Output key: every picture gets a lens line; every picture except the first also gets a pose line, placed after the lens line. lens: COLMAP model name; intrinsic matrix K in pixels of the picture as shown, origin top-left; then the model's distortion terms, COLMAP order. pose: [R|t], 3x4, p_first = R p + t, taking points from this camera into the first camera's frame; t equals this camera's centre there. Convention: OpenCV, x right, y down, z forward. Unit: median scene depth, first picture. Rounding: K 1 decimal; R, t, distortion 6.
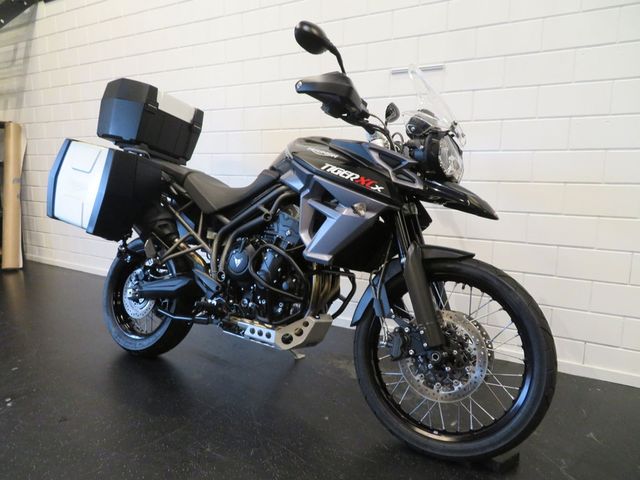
lens RADIAL K [[457.1, 0, 320.5], [0, 457.1, 245.1], [0, 0, 1]] dist [-0.002578, -0.001202]
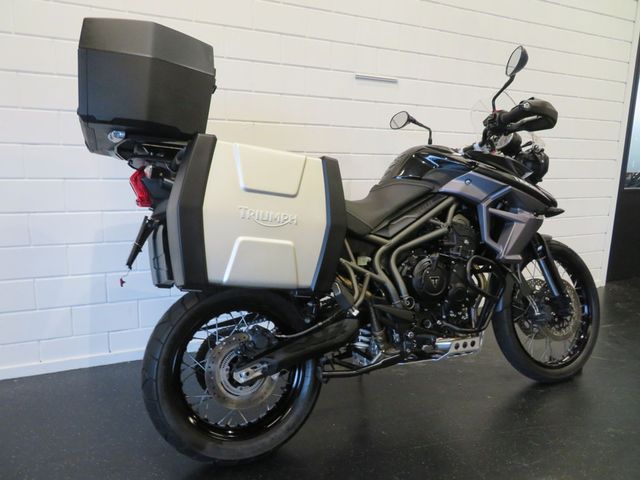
lens RADIAL K [[457.1, 0, 322.4], [0, 457.1, 236.6], [0, 0, 1]] dist [-0.002578, -0.001202]
pose [[0.554639, -0.144243, 0.819493, -1.099282], [0.120327, 0.988412, 0.092538, -0.173415], [-0.823345, 0.047282, 0.565568, 0.687324]]
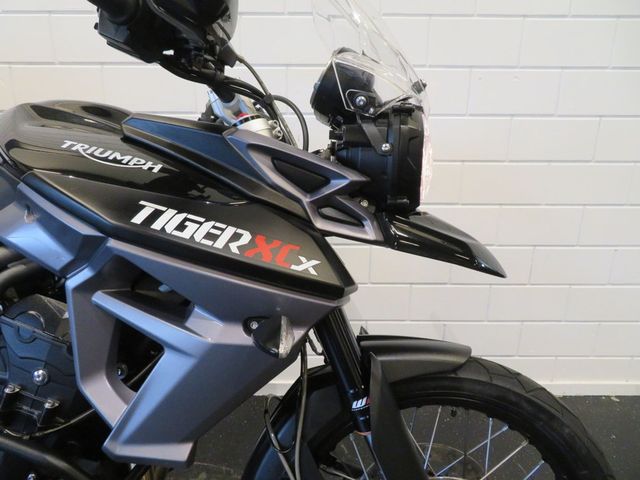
lens RADIAL K [[457.1, 0, 320.7], [0, 457.1, 241.0], [0, 0, 1]] dist [-0.002578, -0.001202]
pose [[0.857986, -0.149748, 0.491361, -0.041490], [0.080853, 0.984009, 0.158708, -0.176019], [-0.507270, -0.096441, 0.856374, 0.580503]]
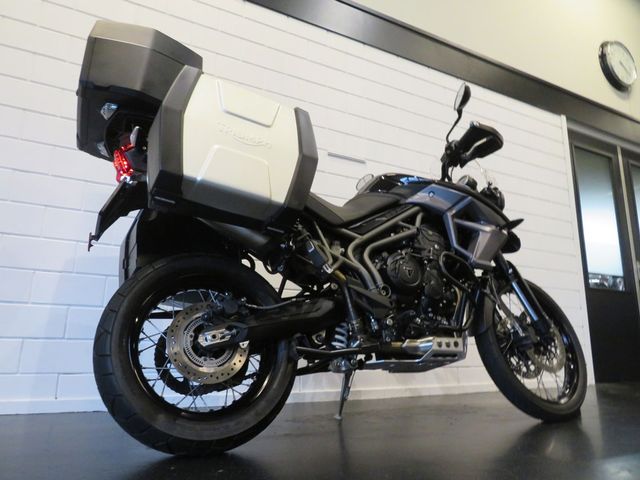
lens RADIAL K [[457.1, 0, 321.0], [0, 457.1, 238.5], [0, 0, 1]] dist [-0.002578, -0.001202]
pose [[0.515292, 0.175144, 0.838927, -1.104199], [0.138426, 0.949032, -0.283156, 0.217595], [-0.845761, 0.262037, 0.464784, 0.733976]]
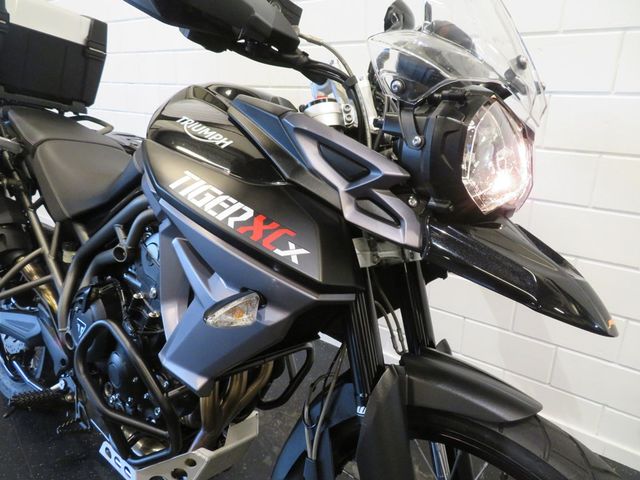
lens RADIAL K [[457.1, 0, 317.9], [0, 457.1, 241.8], [0, 0, 1]] dist [-0.002578, -0.001202]
pose [[0.993370, 0.029380, -0.111140, 0.162830], [-0.007881, 0.981920, 0.189133, -0.177765], [0.114687, -0.187004, 0.975642, 0.545987]]
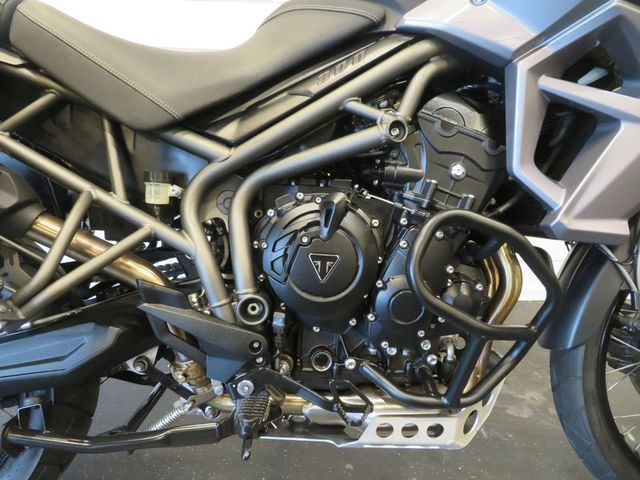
lens RADIAL K [[457.1, 0, 324.1], [0, 457.1, 237.5], [0, 0, 1]] dist [-0.002578, -0.001202]
pose [[0.829381, -0.180011, 0.528888, -0.377087], [0.077113, 0.974494, 0.210751, -0.061159], [-0.553335, -0.134009, 0.822108, 0.745099]]
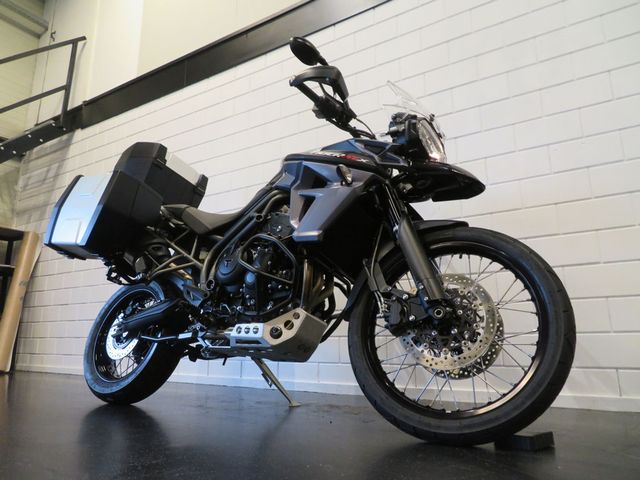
lens RADIAL K [[457.1, 0, 320.7], [0, 457.1, 241.4], [0, 0, 1]] dist [-0.002578, -0.001202]
pose [[0.999532, -0.025141, -0.017452, 0.036010], [0.016910, 0.928973, -0.369760, 0.370368], [0.025508, 0.369292, 0.928963, 0.090840]]
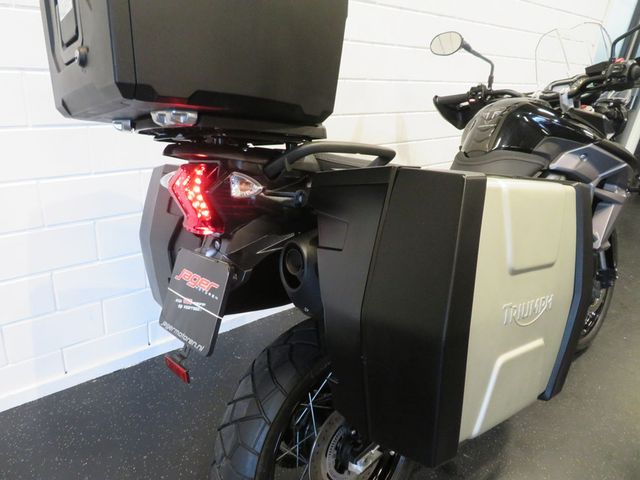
lens RADIAL K [[457.1, 0, 316.5], [0, 457.1, 235.6], [0, 0, 1]] dist [-0.002578, -0.001202]
pose [[0.319903, -0.364010, 0.874734, -0.959560], [0.061210, 0.929262, 0.364316, -0.352672], [-0.945471, -0.063003, 0.319554, 1.171012]]
